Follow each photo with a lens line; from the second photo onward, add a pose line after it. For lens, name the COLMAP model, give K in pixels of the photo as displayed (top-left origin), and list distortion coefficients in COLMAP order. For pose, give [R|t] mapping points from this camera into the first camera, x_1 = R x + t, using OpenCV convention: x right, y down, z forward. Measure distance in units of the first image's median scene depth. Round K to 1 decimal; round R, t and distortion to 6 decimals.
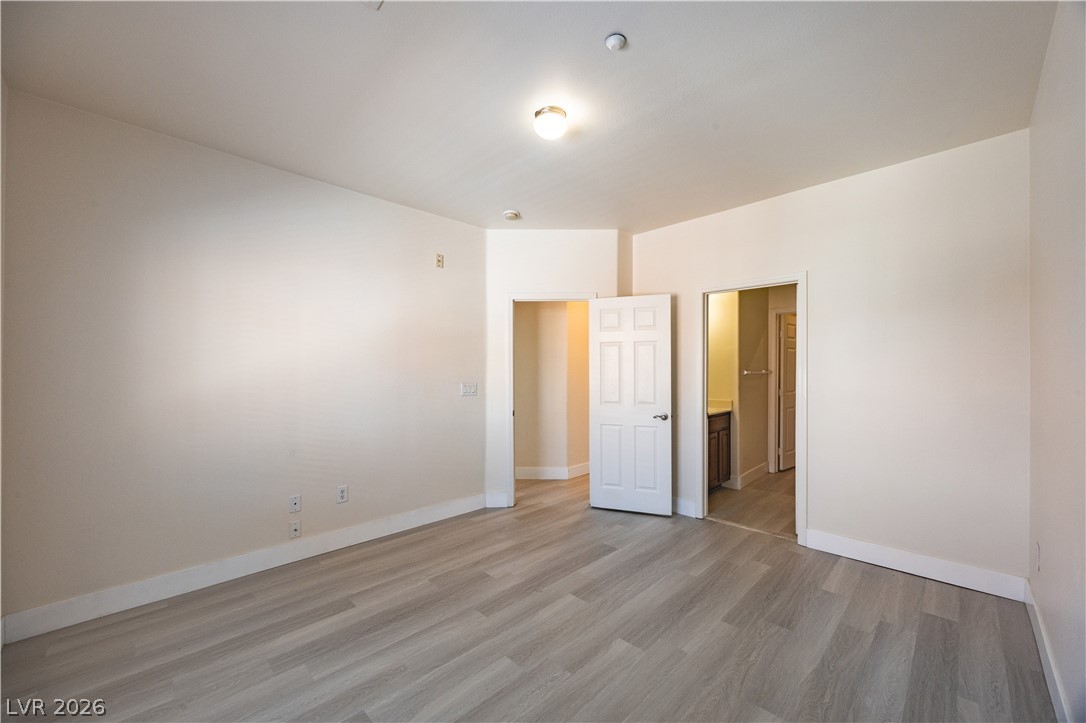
lens RADIAL K [[419.7, 0, 547.5], [0, 419.7, 367.7], [0, 0, 1]] dist [-0.002272, -0.000107]
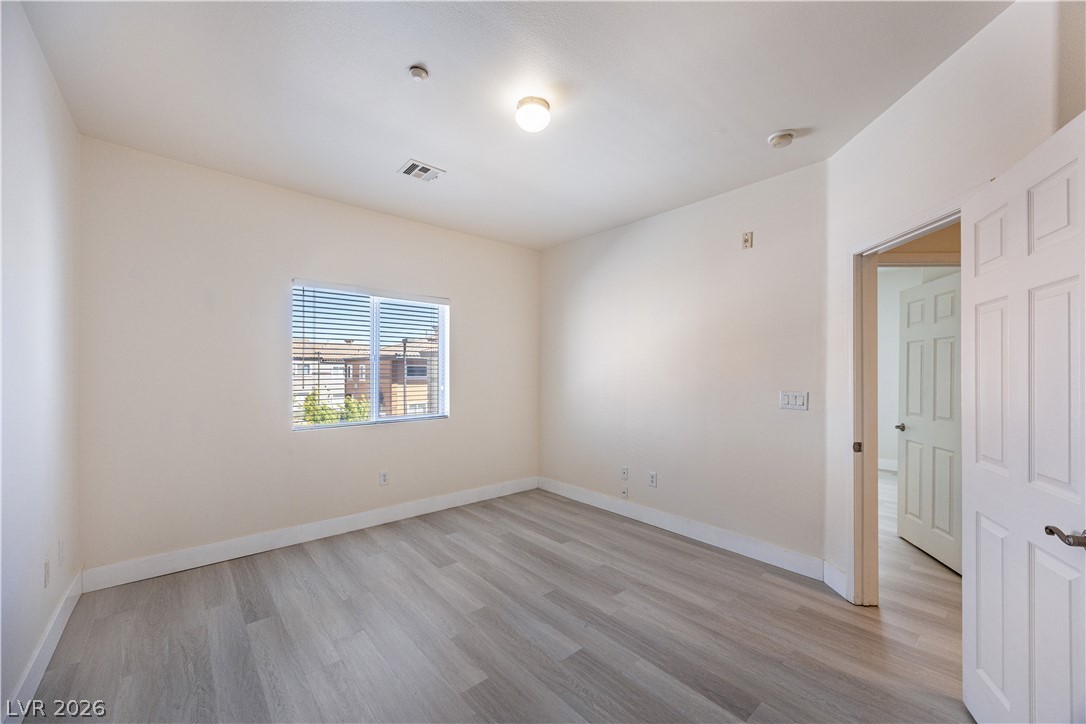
lens RADIAL K [[425.5, 0, 556.2], [0, 425.5, 370.8], [0, 0, 1]] dist [-0.002440, -0.000151]
pose [[-0.065341, -0.003447, -0.997857, 0.769206], [0.000897, 0.999993, -0.003513, 0.004690], [0.997863, -0.001124, -0.065337, 0.877756]]
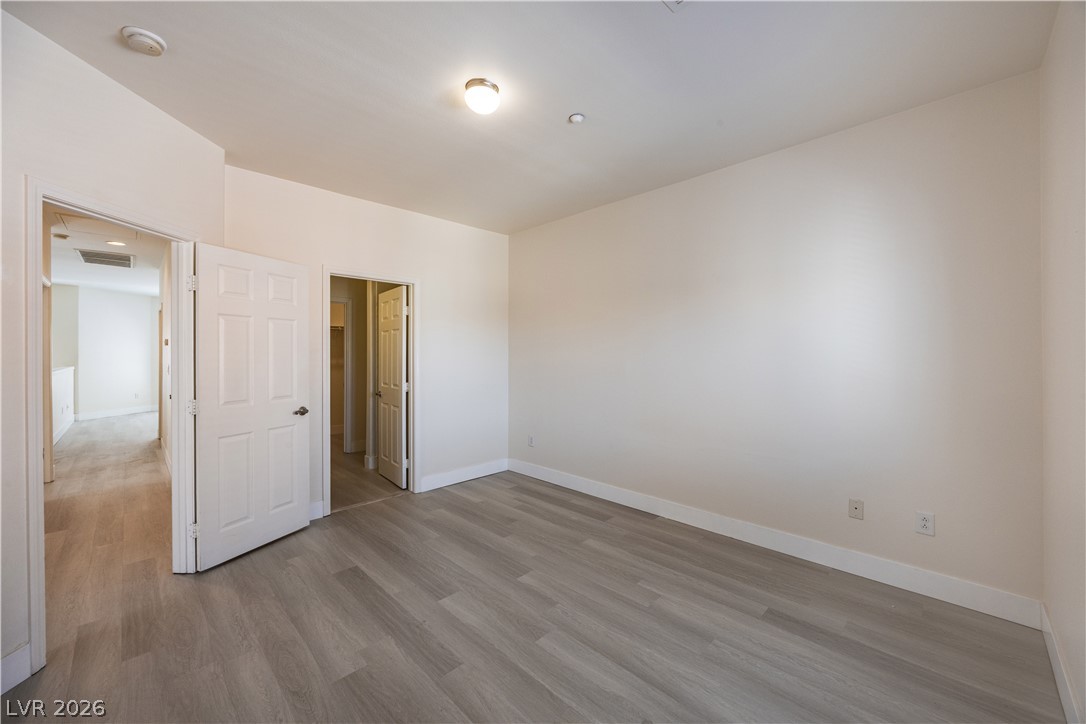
lens RADIAL K [[416.8, 0, 560.6], [0, 416.8, 351.3], [0, 0, 1]] dist [-0.000034, 0.000399]
pose [[-0.010893, 0.006352, 0.999920, -0.750944], [-0.000739, 0.999979, -0.006361, 0.000208], [-0.999940, -0.000809, -0.010888, 0.649695]]
